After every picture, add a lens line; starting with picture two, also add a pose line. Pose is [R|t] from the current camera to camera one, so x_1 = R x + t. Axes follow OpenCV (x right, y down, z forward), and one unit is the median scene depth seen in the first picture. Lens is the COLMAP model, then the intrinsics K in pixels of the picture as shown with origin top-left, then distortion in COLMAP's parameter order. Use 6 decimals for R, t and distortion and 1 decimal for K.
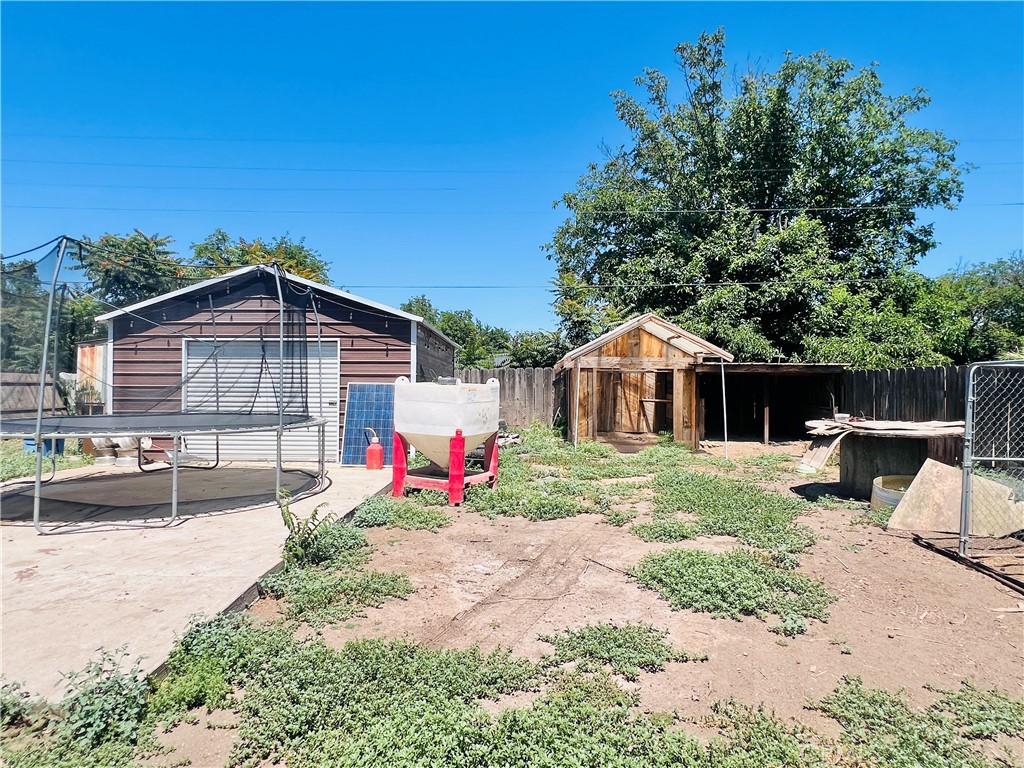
lens RADIAL K [[584.2, 0, 510.5], [0, 584.2, 382.3], [0, 0, 1]] dist [-0.005269, -0.000753]
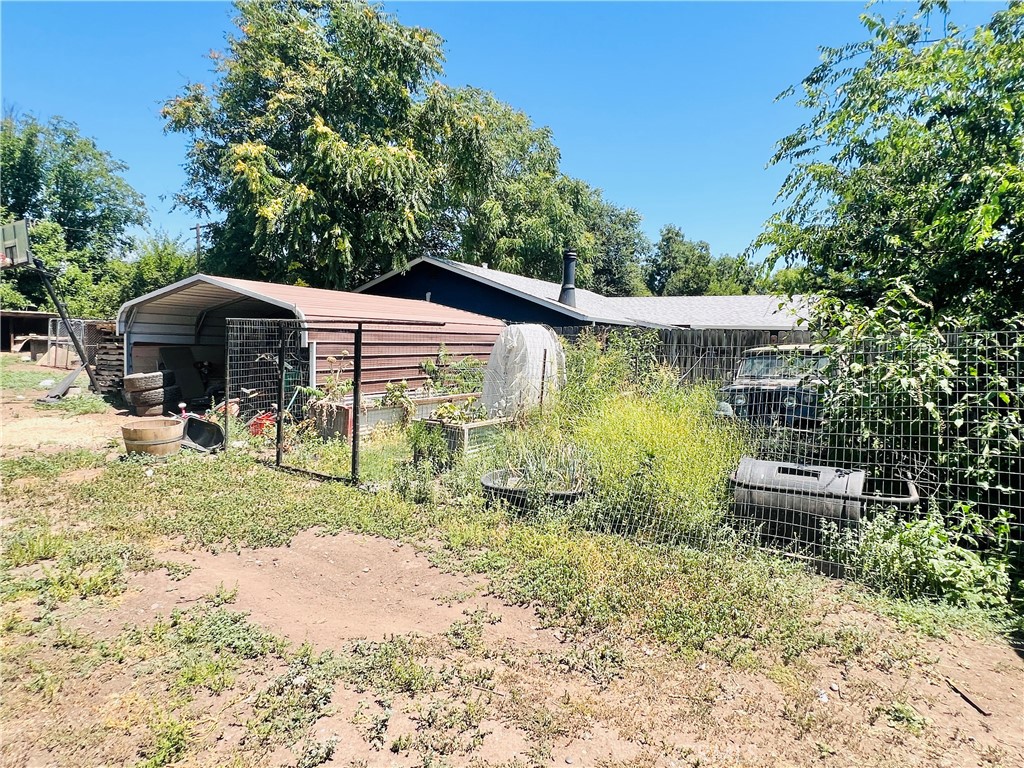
lens RADIAL K [[584.2, 0, 509.2], [0, 584.2, 381.3], [0, 0, 1]] dist [-0.005269, -0.000753]
pose [[0.485504, -0.045727, 0.873038, -0.304718], [-0.038374, 0.996554, 0.073537, -0.003838], [-0.873392, -0.069205, 0.482076, -0.920282]]
